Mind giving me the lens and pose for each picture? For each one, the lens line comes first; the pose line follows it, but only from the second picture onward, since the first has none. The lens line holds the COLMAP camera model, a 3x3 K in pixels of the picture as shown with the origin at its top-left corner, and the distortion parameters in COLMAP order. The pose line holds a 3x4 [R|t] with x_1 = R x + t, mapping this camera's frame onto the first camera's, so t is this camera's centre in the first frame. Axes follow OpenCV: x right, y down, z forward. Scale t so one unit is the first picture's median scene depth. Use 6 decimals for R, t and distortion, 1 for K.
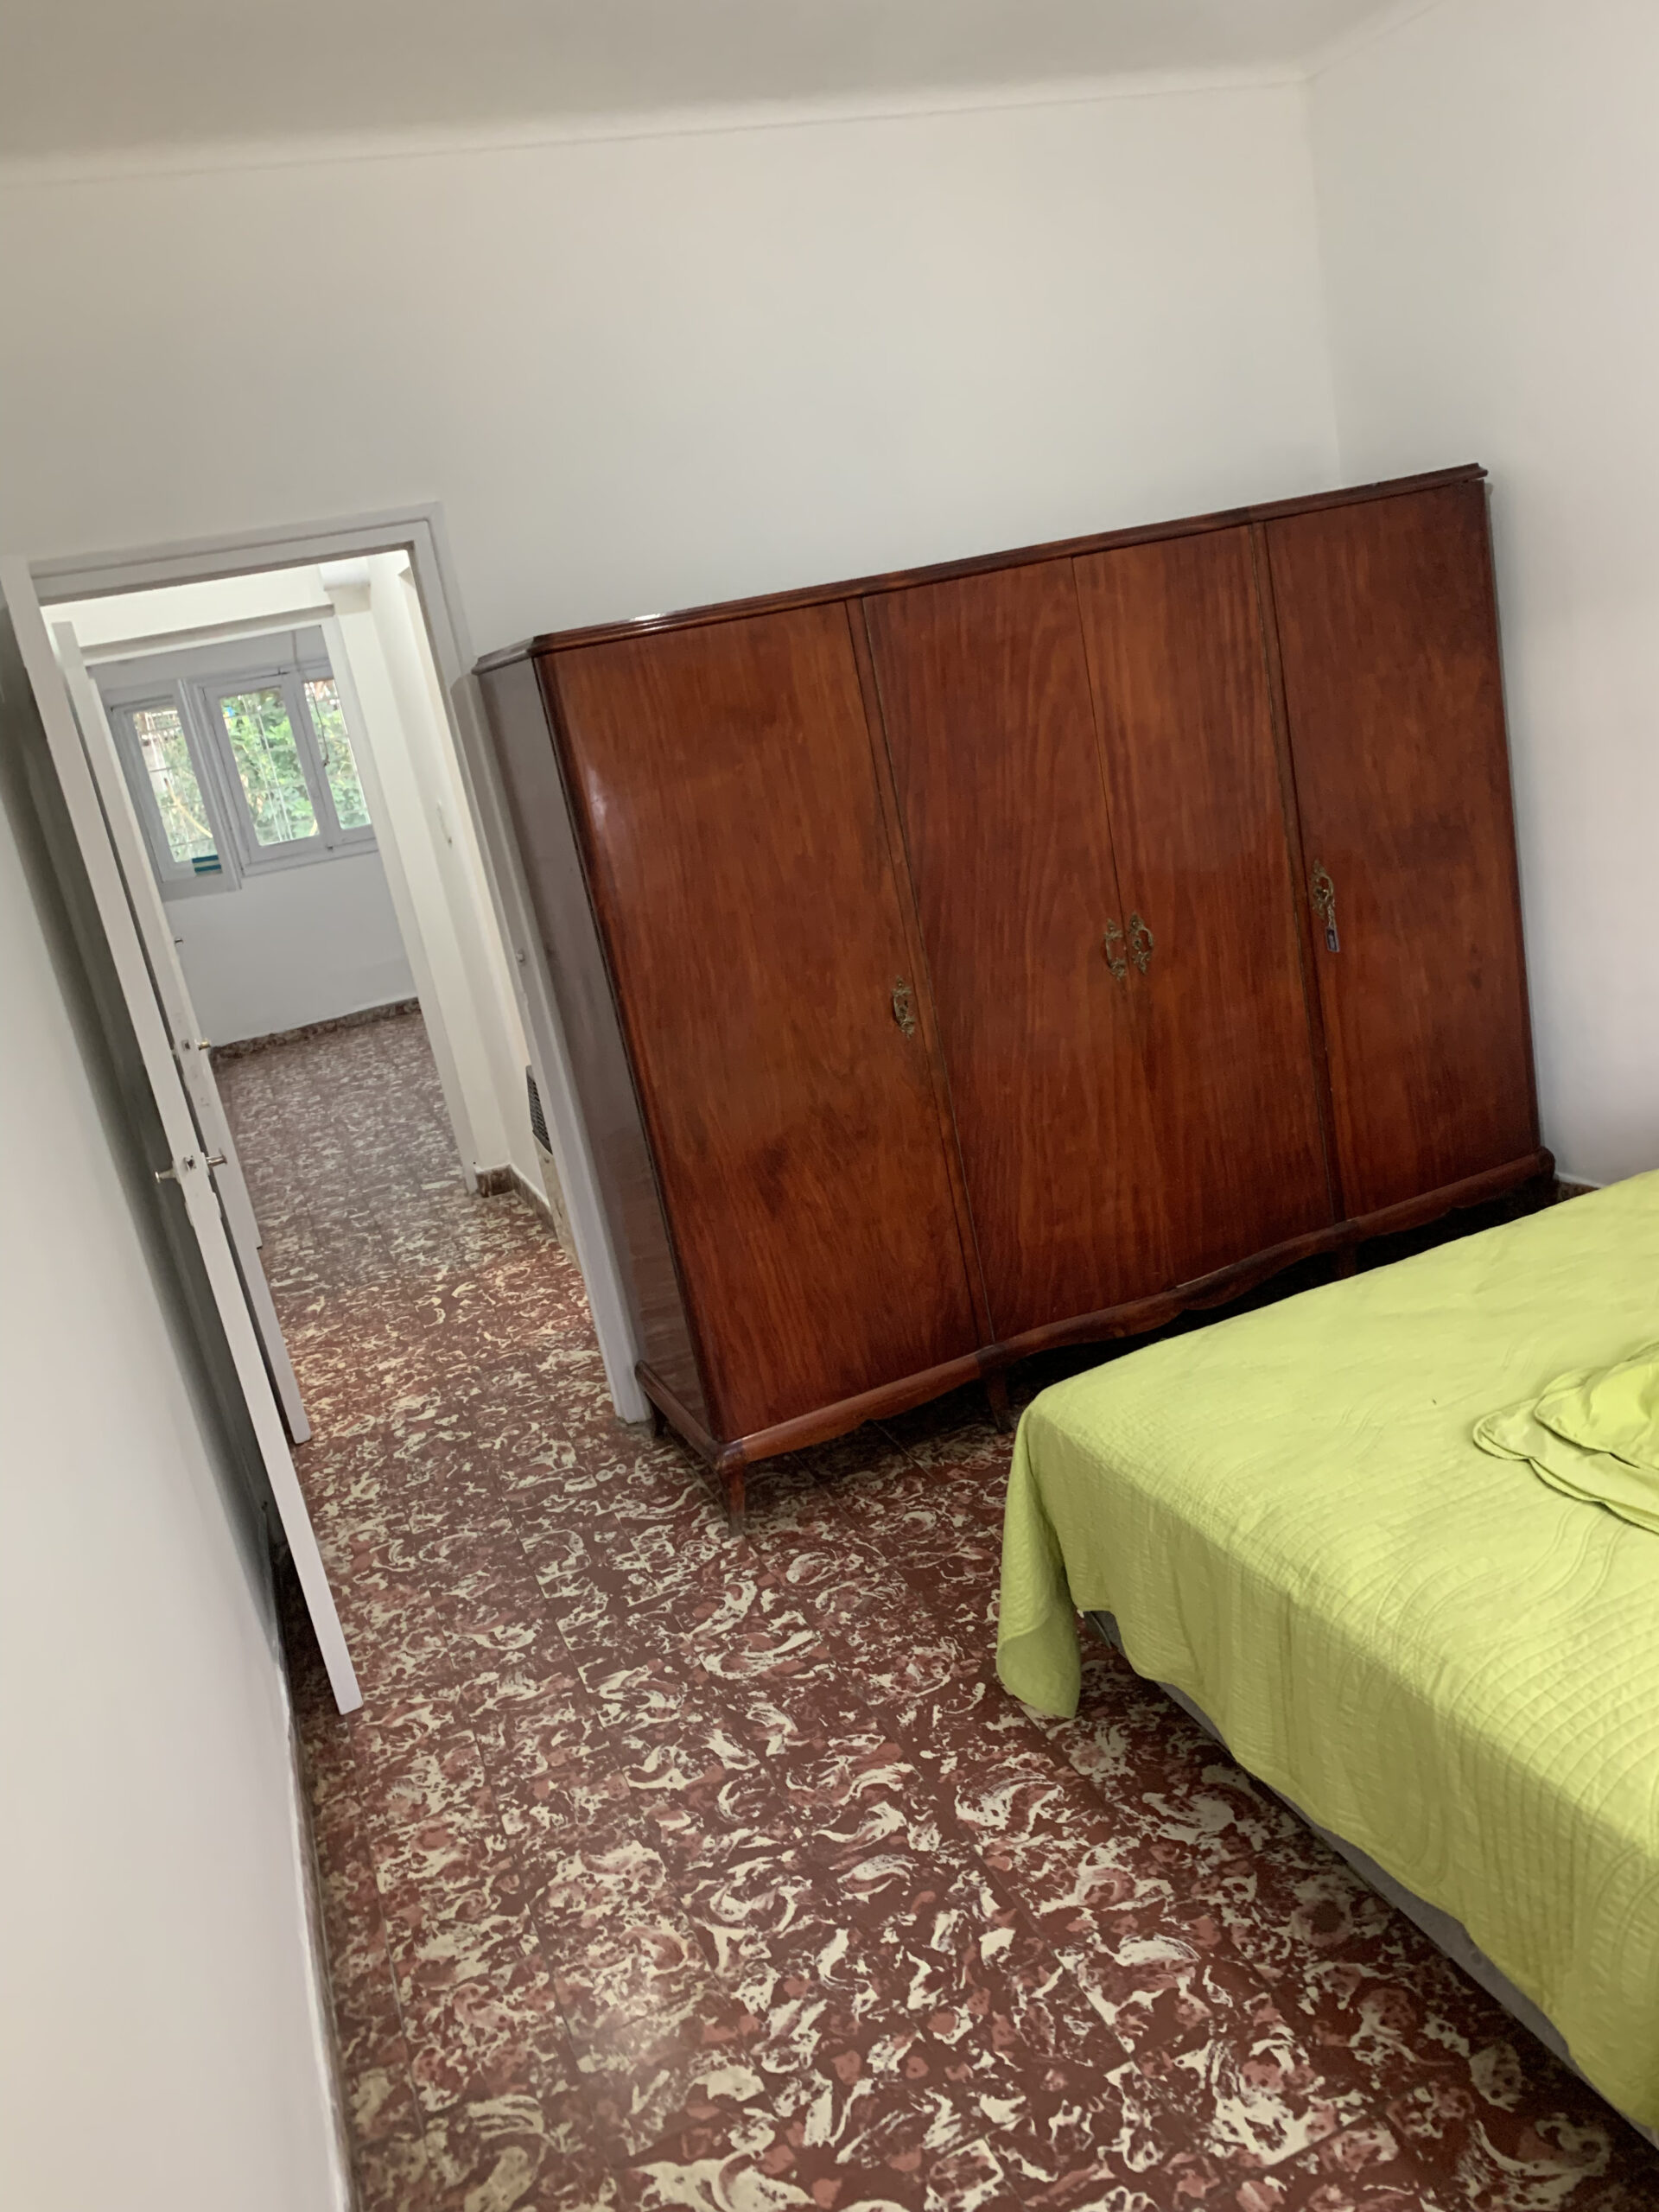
lens RADIAL K [[1690.5, 0, 838.7], [0, 1690.5, 1102.5], [0, 0, 1]] dist [-0.015027, -0.008432]
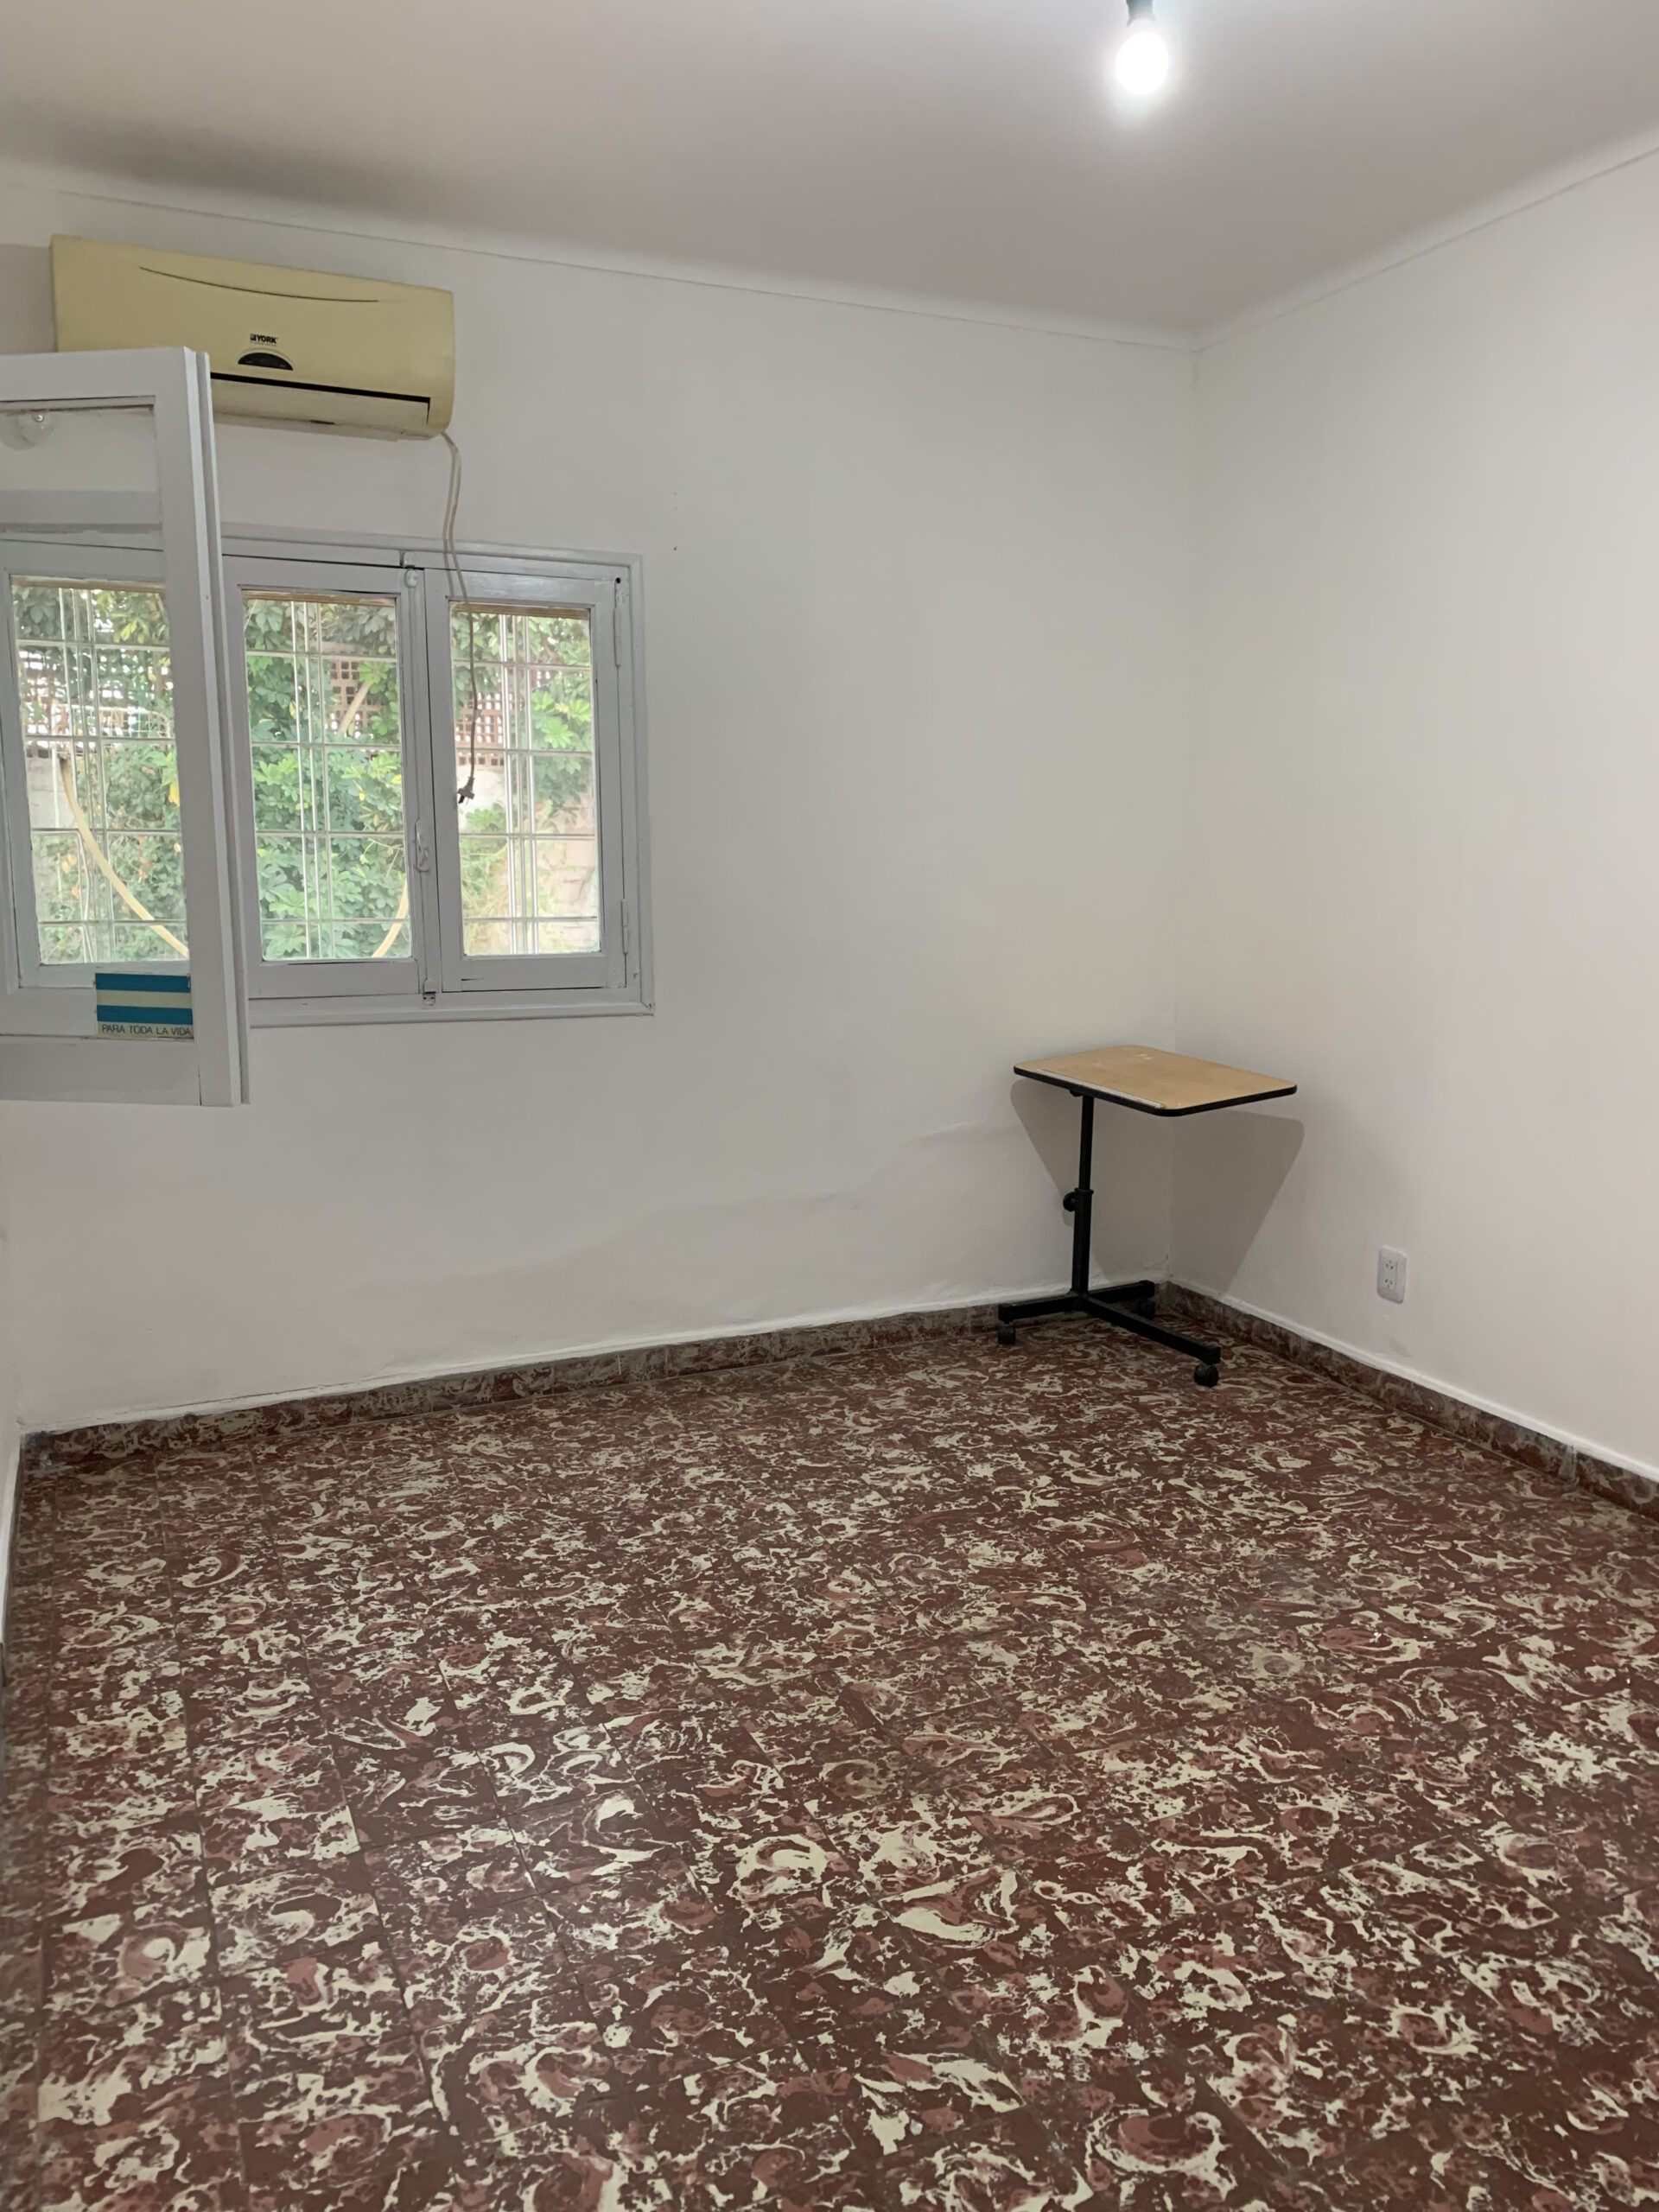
lens RADIAL K [[1690.5, 0, 827.3], [0, 1690.5, 1106.9], [0, 0, 1]] dist [-0.015027, -0.008432]
pose [[0.982398, 0.173798, 0.068478, -0.393460], [-0.164526, 0.978620, -0.123430, -0.152090], [-0.088466, 0.109991, 0.989988, 1.005496]]
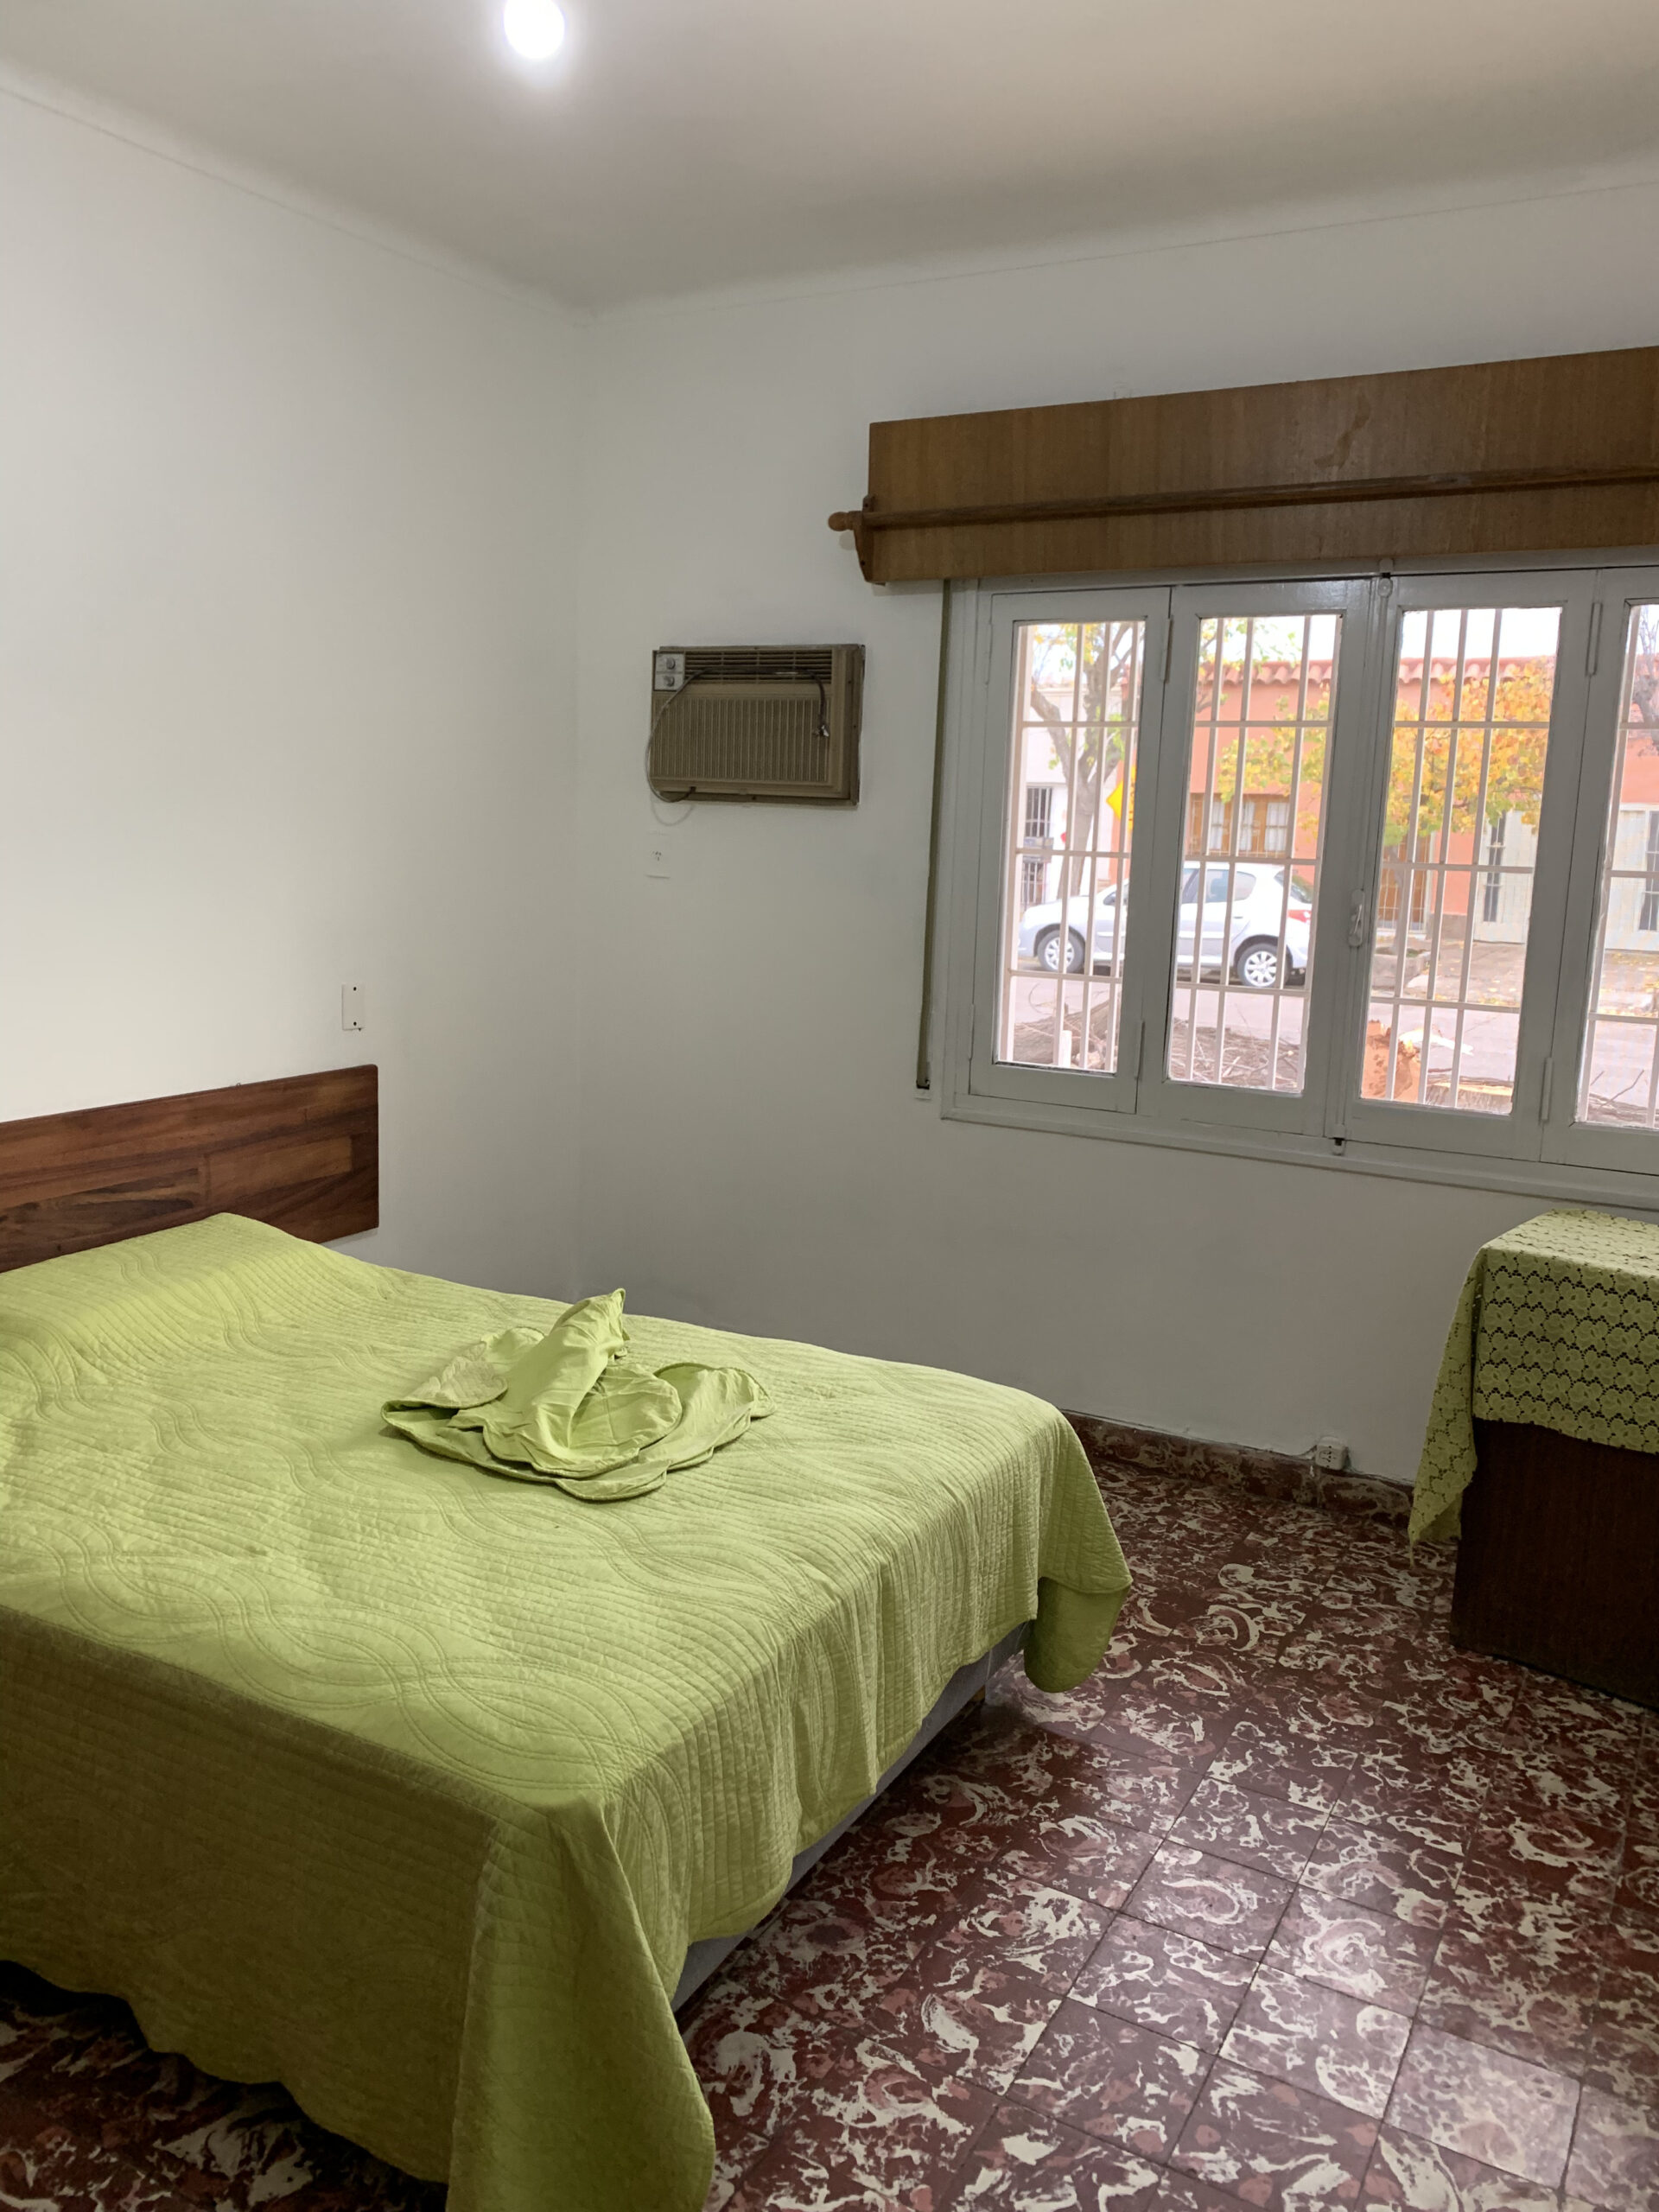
lens RADIAL K [[1690.5, 0, 834.1], [0, 1690.5, 1104.2], [0, 0, 1]] dist [-0.015027, -0.008432]
pose [[-0.631348, 0.030433, 0.774903, -0.557623], [0.292177, 0.934932, 0.201331, -0.219915], [-0.718354, 0.353519, -0.599159, 1.466151]]
